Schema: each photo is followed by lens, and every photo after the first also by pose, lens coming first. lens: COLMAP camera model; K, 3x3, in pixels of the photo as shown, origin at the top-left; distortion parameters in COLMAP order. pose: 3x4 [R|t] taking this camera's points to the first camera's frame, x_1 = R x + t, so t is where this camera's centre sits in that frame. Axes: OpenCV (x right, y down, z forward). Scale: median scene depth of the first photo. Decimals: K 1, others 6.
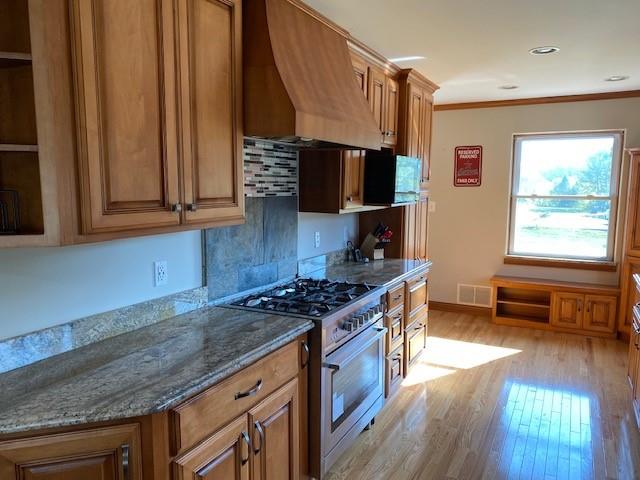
lens RADIAL K [[486.5, 0, 319.9], [0, 486.5, 241.1], [0, 0, 1]] dist [0.005076, -0.004934]
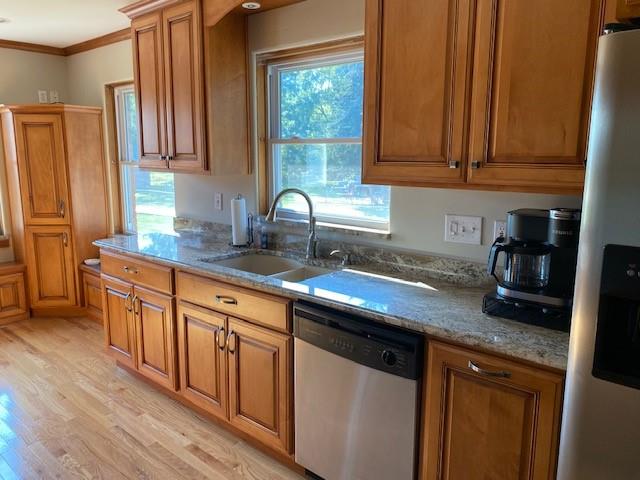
lens RADIAL K [[486.5, 0, 319.8], [0, 486.5, 236.2], [0, 0, 1]] dist [0.005076, -0.004934]
pose [[0.221793, -0.186078, 0.957174, -0.118223], [0.121327, 0.979261, 0.162258, -0.031388], [-0.967516, 0.080143, 0.239770, 0.247800]]
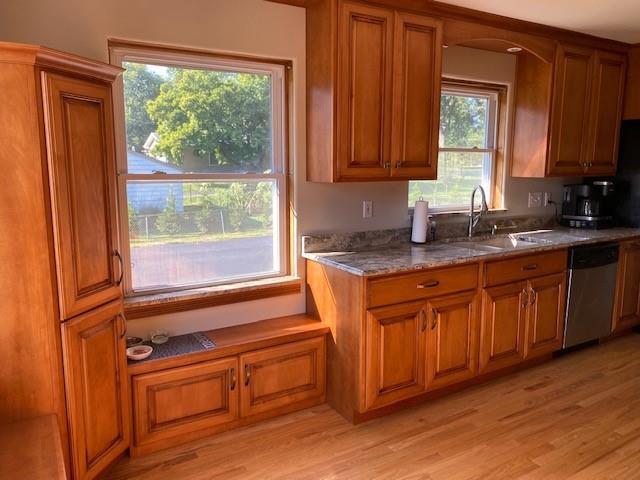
lens RADIAL K [[486.5, 0, 320.6], [0, 486.5, 239.2], [0, 0, 1]] dist [0.005076, -0.004934]
pose [[-0.853658, -0.102276, 0.510693, 0.226866], [0.046727, 0.961537, 0.270672, -0.130833], [-0.518733, 0.254924, -0.816045, 1.146442]]
